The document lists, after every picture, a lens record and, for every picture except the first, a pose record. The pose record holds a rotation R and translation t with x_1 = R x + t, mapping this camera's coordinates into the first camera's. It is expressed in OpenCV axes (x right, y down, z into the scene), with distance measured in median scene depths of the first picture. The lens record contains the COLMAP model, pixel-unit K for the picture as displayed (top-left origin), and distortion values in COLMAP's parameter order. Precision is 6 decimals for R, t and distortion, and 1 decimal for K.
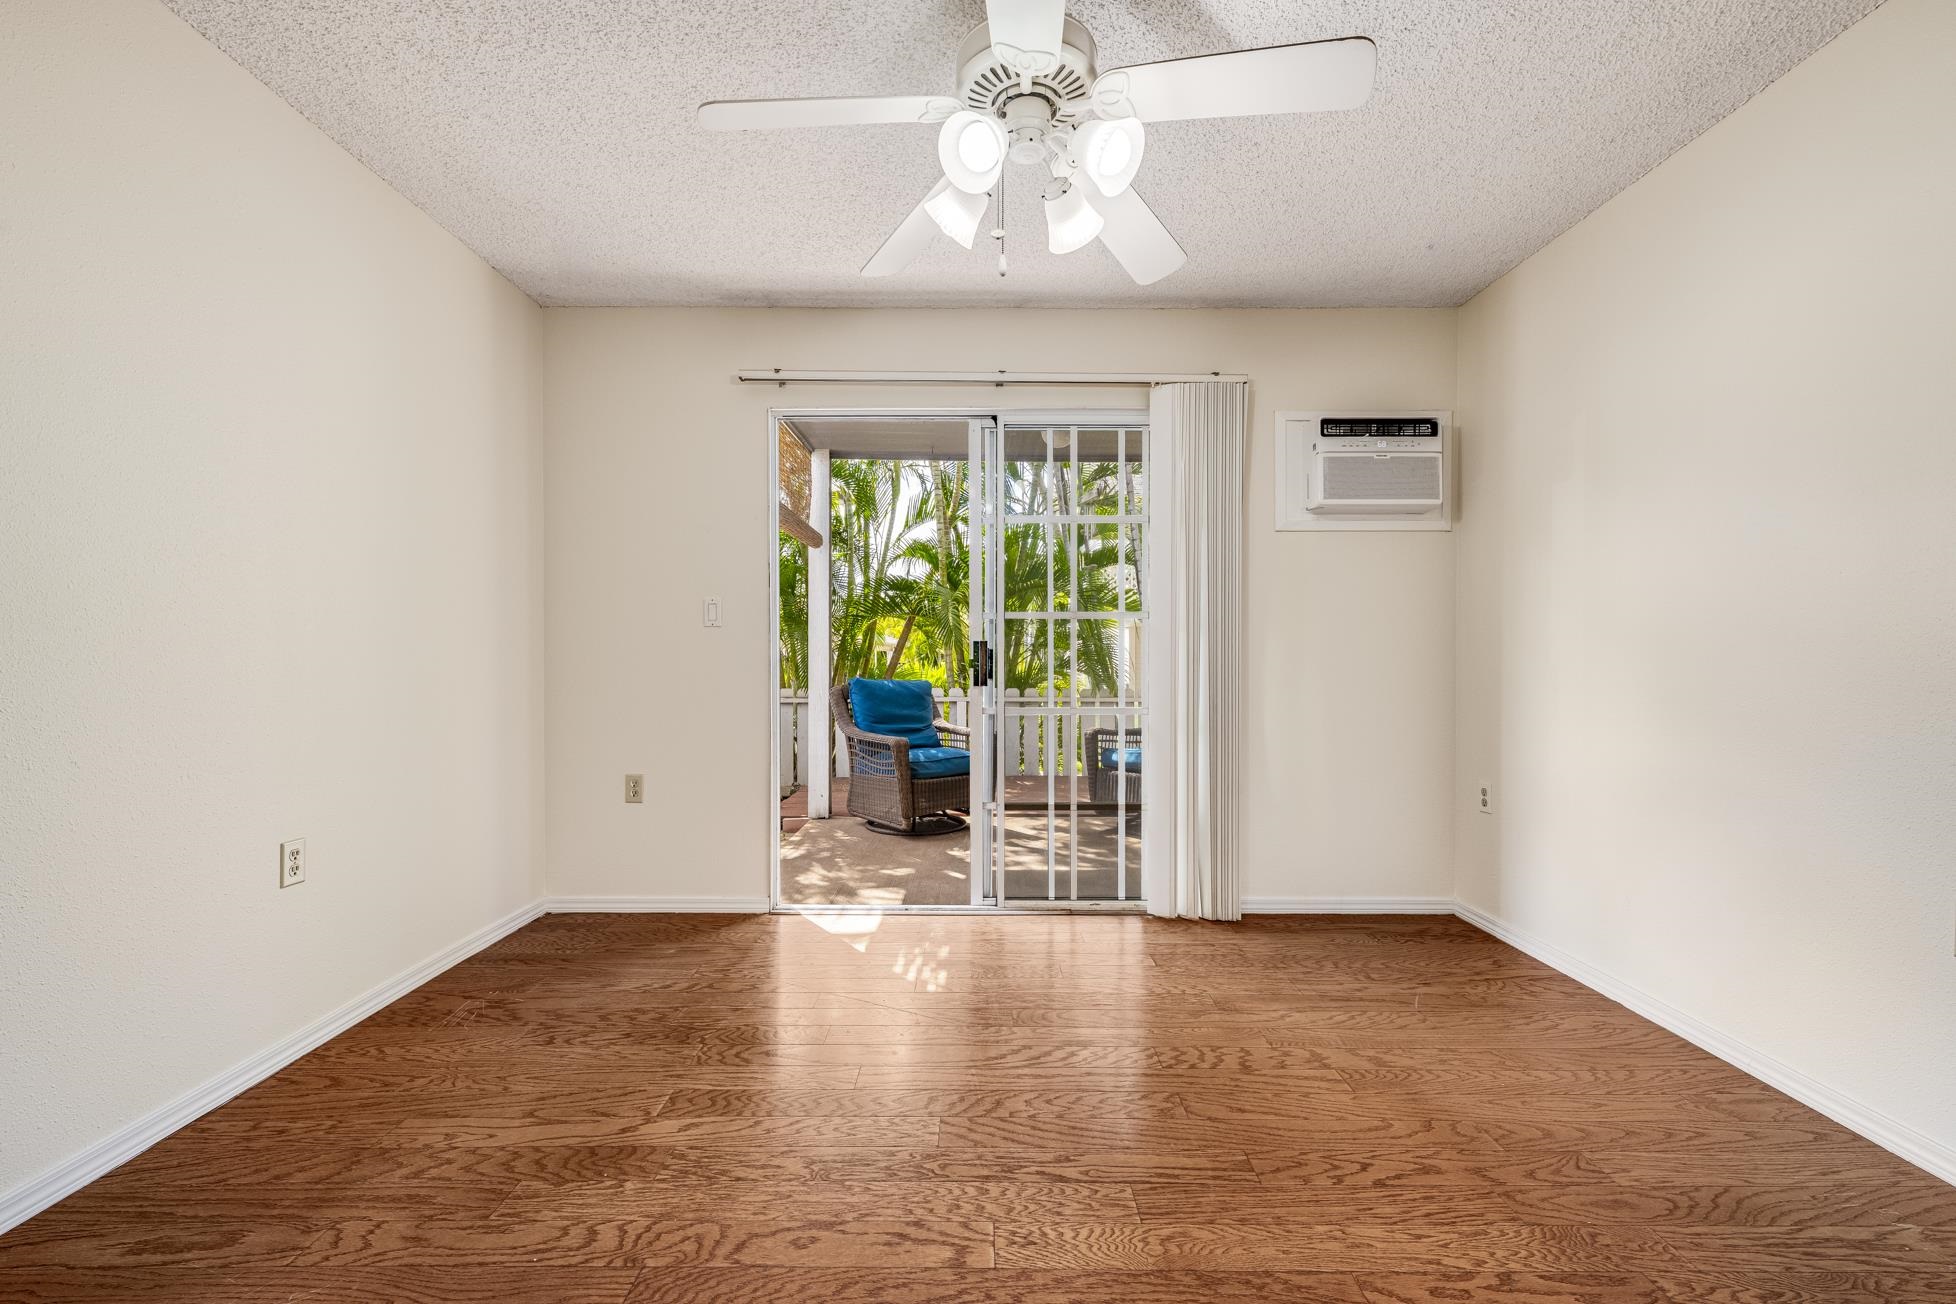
lens RADIAL K [[799.6, 0, 986.4], [0, 799.6, 669.8], [0, 0, 1]] dist [0.000992, 0.000100]
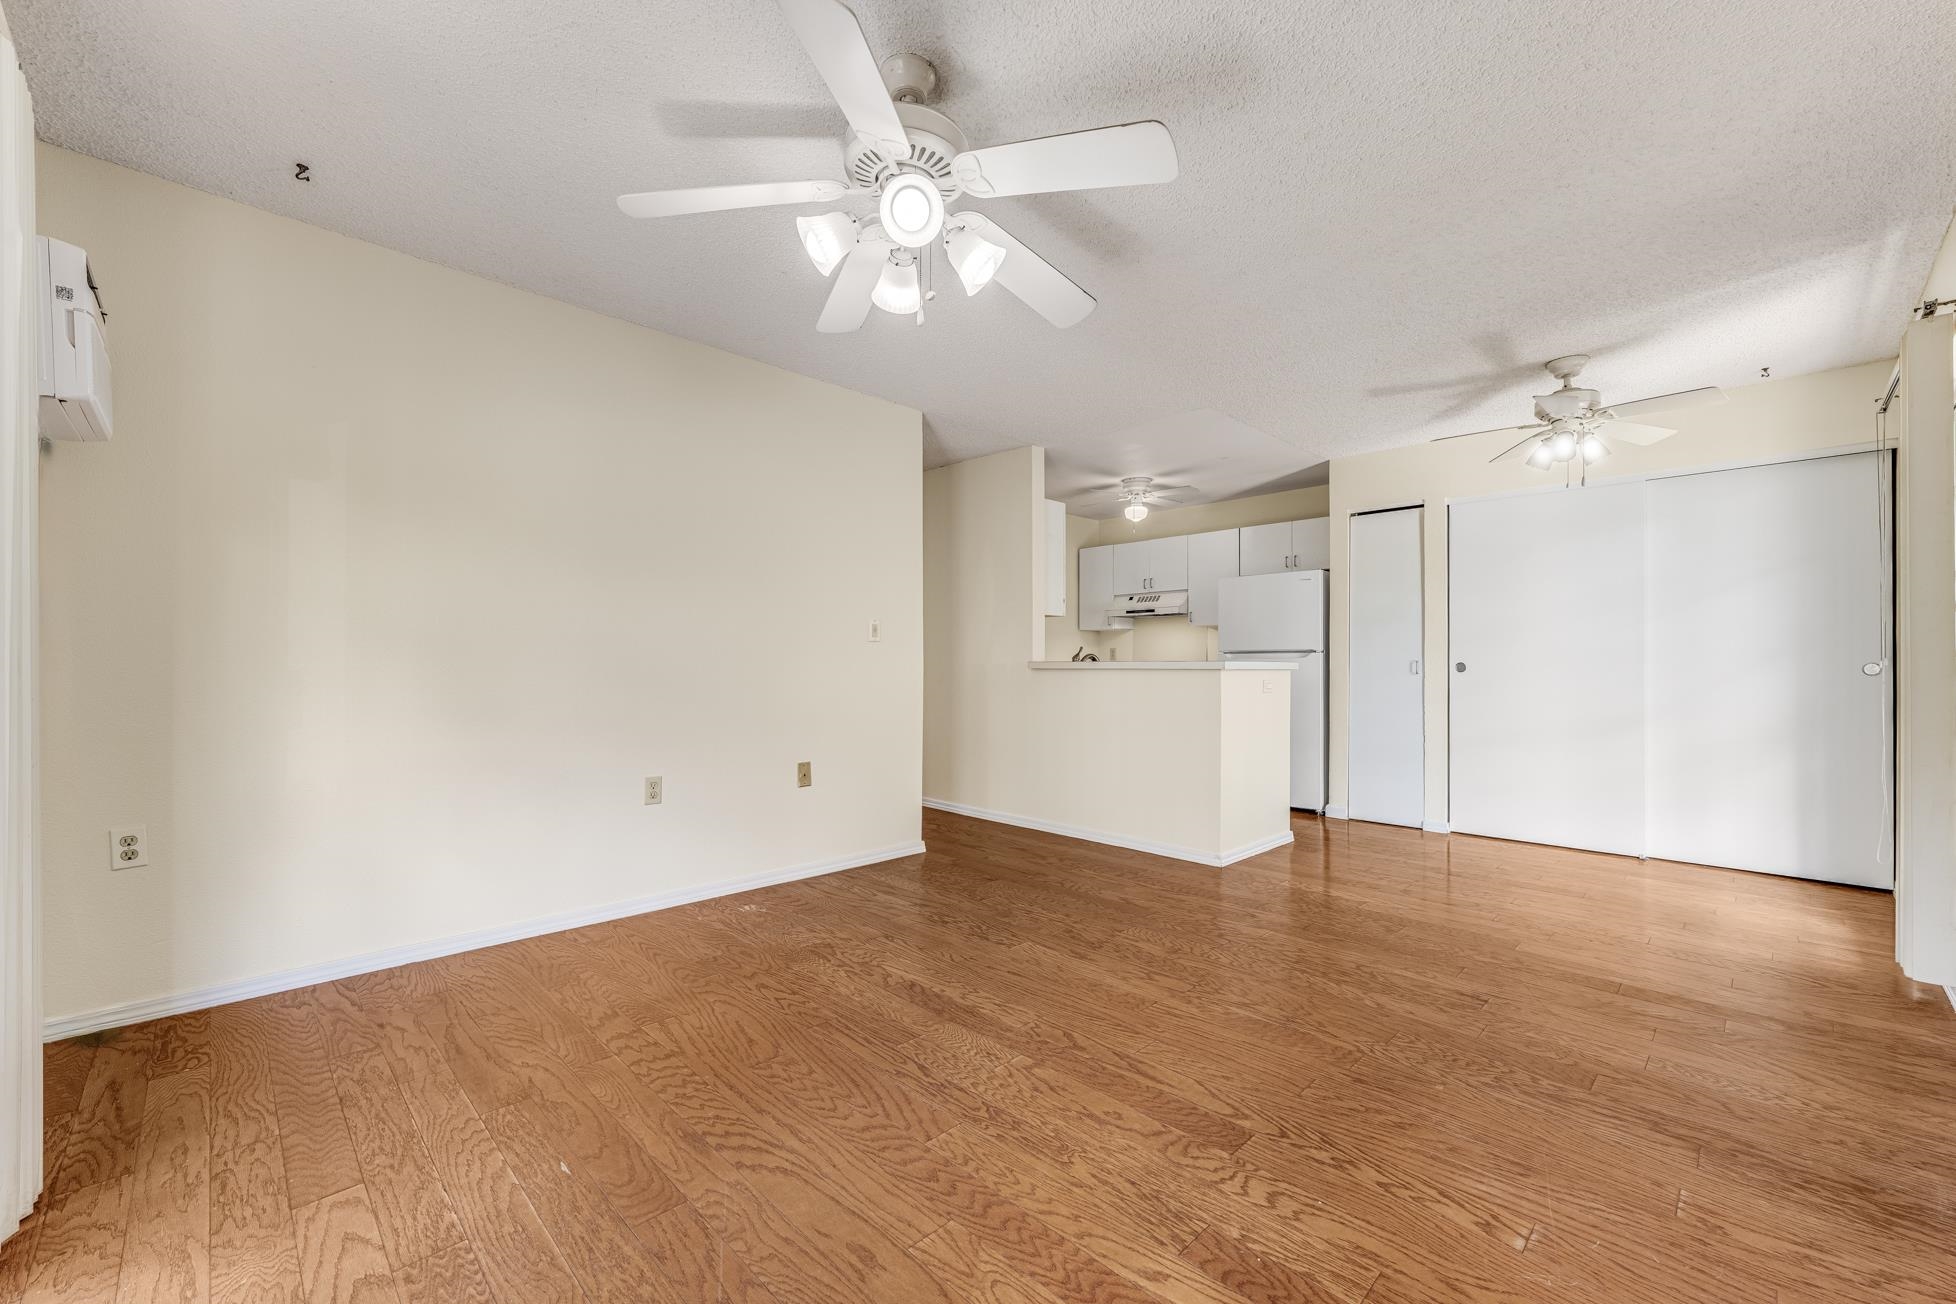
lens RADIAL K [[786.0, 0, 974.8], [0, 786.0, 655.7], [0, 0, 1]] dist [0.000115, 0.000137]
pose [[-0.696408, 0.002383, 0.717642, -0.547794], [0.006450, 0.999975, 0.002938, -0.020417], [-0.717617, 0.006675, -0.696406, 1.133278]]
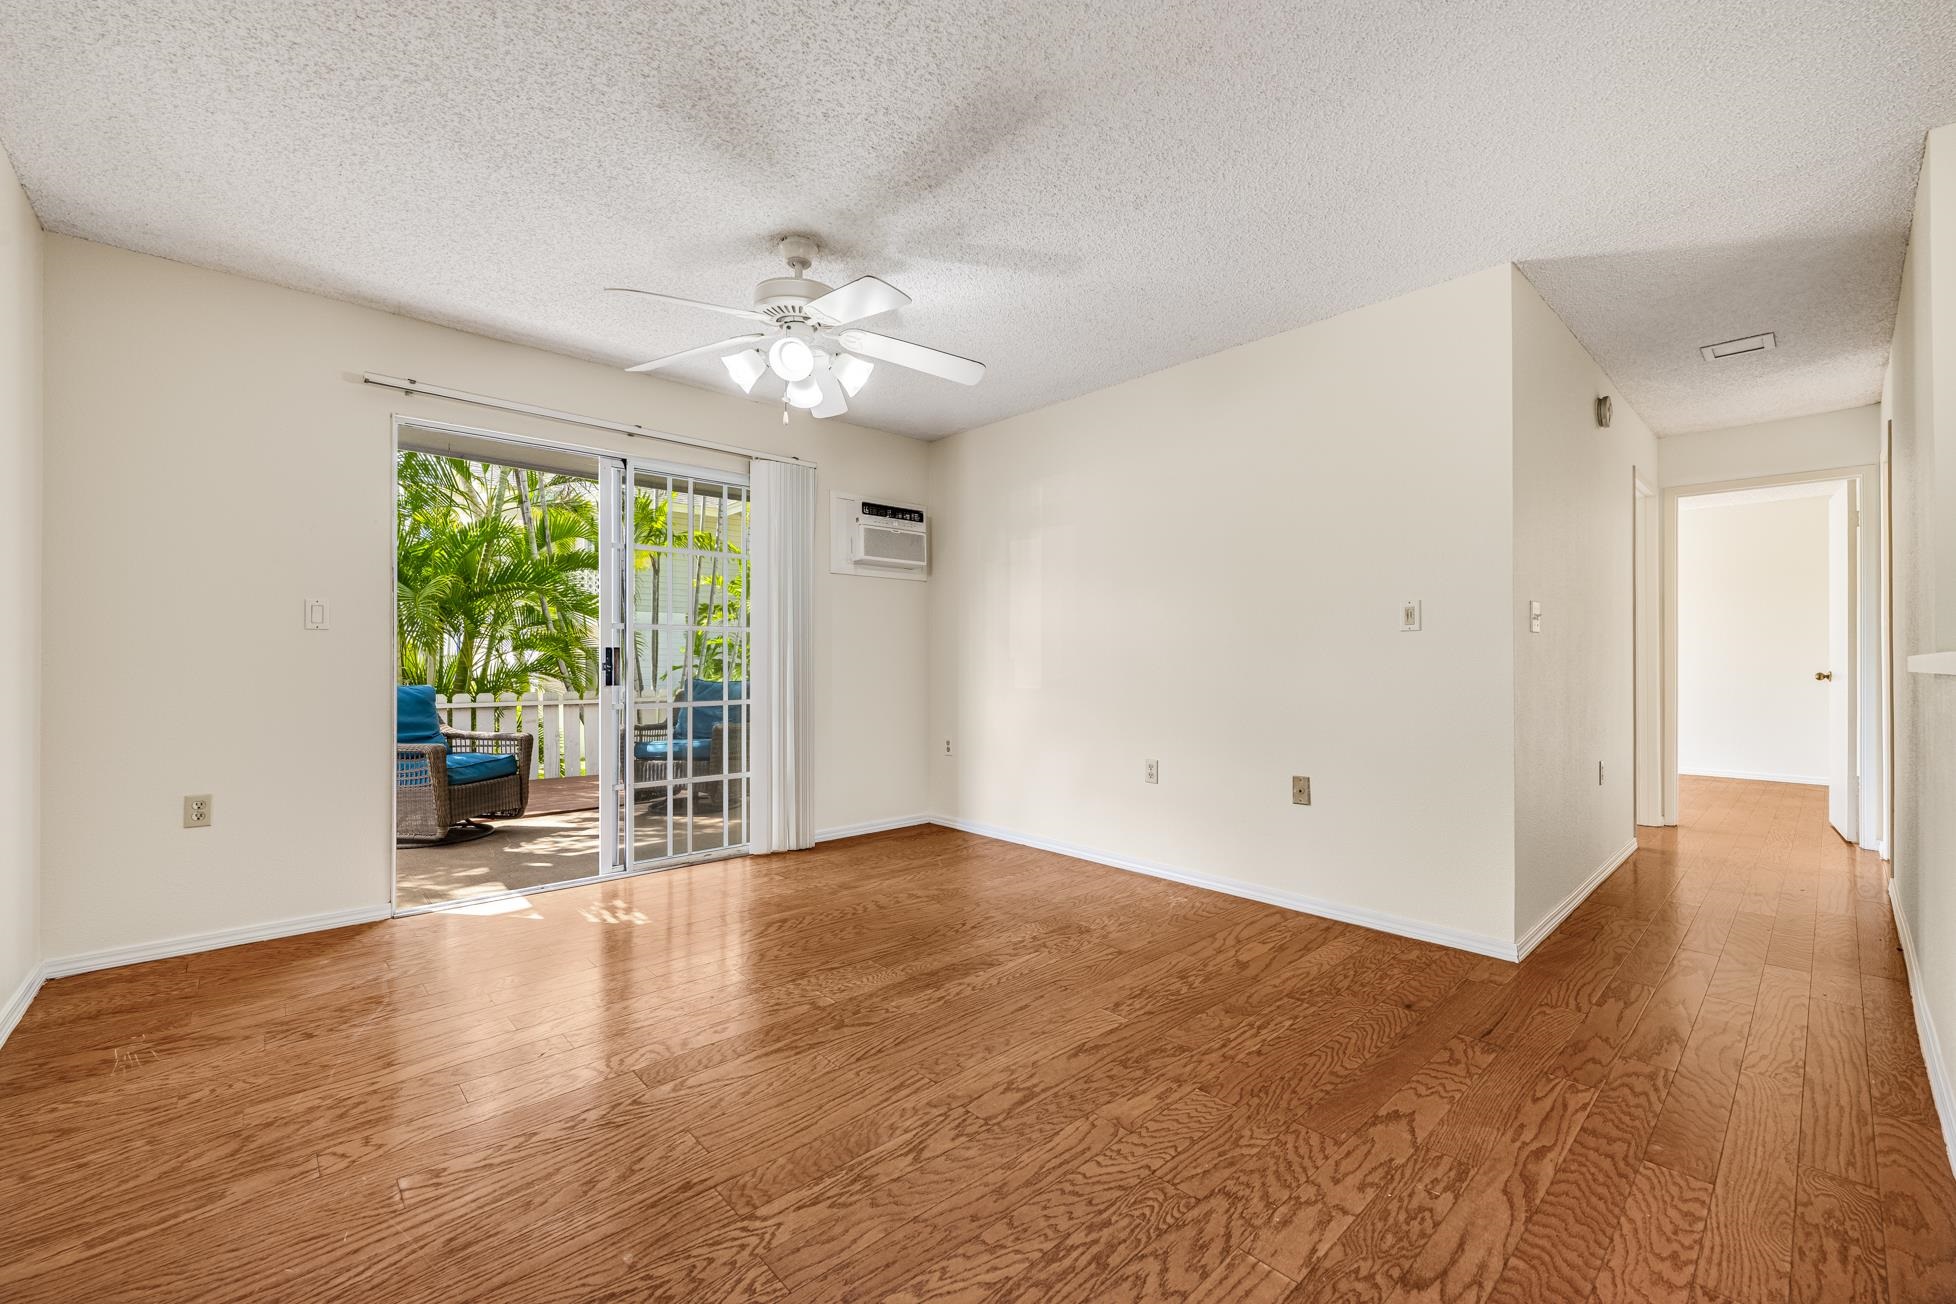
lens RADIAL K [[786.0, 0, 974.8], [0, 786.0, 655.7], [0, 0, 1]] dist [0.000115, 0.000137]
pose [[0.740466, 0.002504, 0.672089, -0.499587], [0.012748, 0.999761, -0.017769, 0.005528], [-0.671973, 0.021725, 0.740257, -0.277007]]
